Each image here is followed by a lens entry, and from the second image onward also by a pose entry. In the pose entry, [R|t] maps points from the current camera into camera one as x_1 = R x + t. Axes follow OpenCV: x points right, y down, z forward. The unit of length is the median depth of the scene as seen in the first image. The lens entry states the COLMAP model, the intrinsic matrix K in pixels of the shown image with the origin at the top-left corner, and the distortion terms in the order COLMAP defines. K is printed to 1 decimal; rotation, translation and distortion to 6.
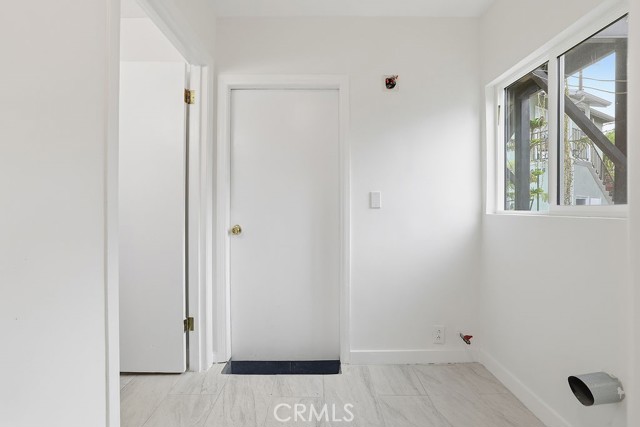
lens RADIAL K [[278.0, 0, 317.6], [0, 278.0, 213.1], [0, 0, 1]] dist [-0.017527, 0.001733]
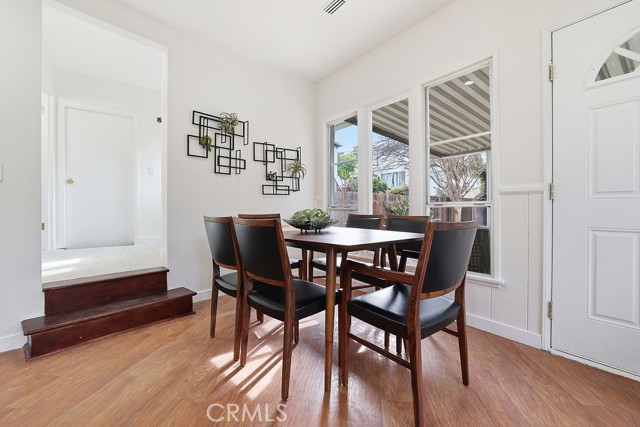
lens RADIAL K [[278.0, 0, 322.2], [0, 278.0, 211.6], [0, 0, 1]] dist [-0.017527, 0.001733]
pose [[0.795856, -0.009412, 0.605413, -0.055553], [0.004432, 0.999943, 0.009719, 0.269270], [-0.605470, -0.005052, 0.795852, -1.639865]]
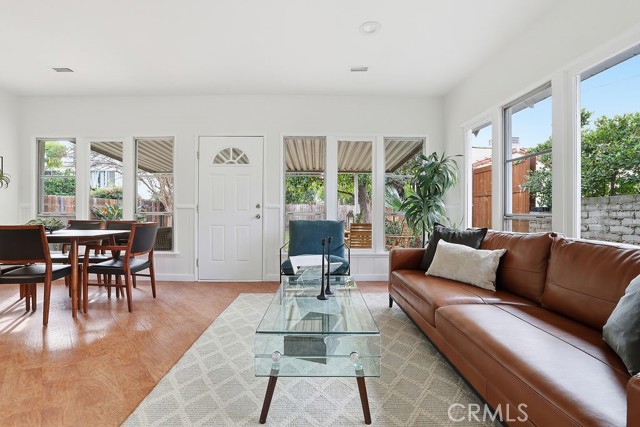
lens RADIAL K [[278.0, 0, 308.4], [0, 278.0, 209.1], [0, 0, 1]] dist [-0.017527, 0.001733]
pose [[0.016300, 0.009635, 0.999821, -0.887490], [-0.000639, 0.999953, -0.009626, 0.240817], [-0.999867, -0.000482, 0.016305, -2.202291]]
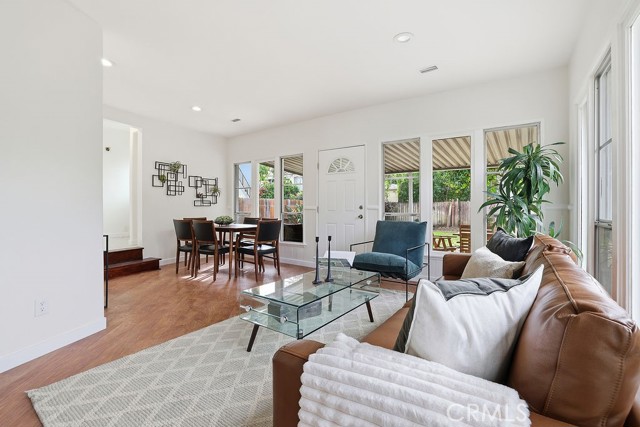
lens RADIAL K [[278.0, 0, 328.5], [0, 278.0, 208.5], [0, 0, 1]] dist [-0.017527, 0.001733]
pose [[0.565020, 0.000674, 0.825077, -0.912211], [0.001890, 0.999996, -0.002111, 0.214901], [-0.825075, 0.002752, 0.565017, -2.865545]]
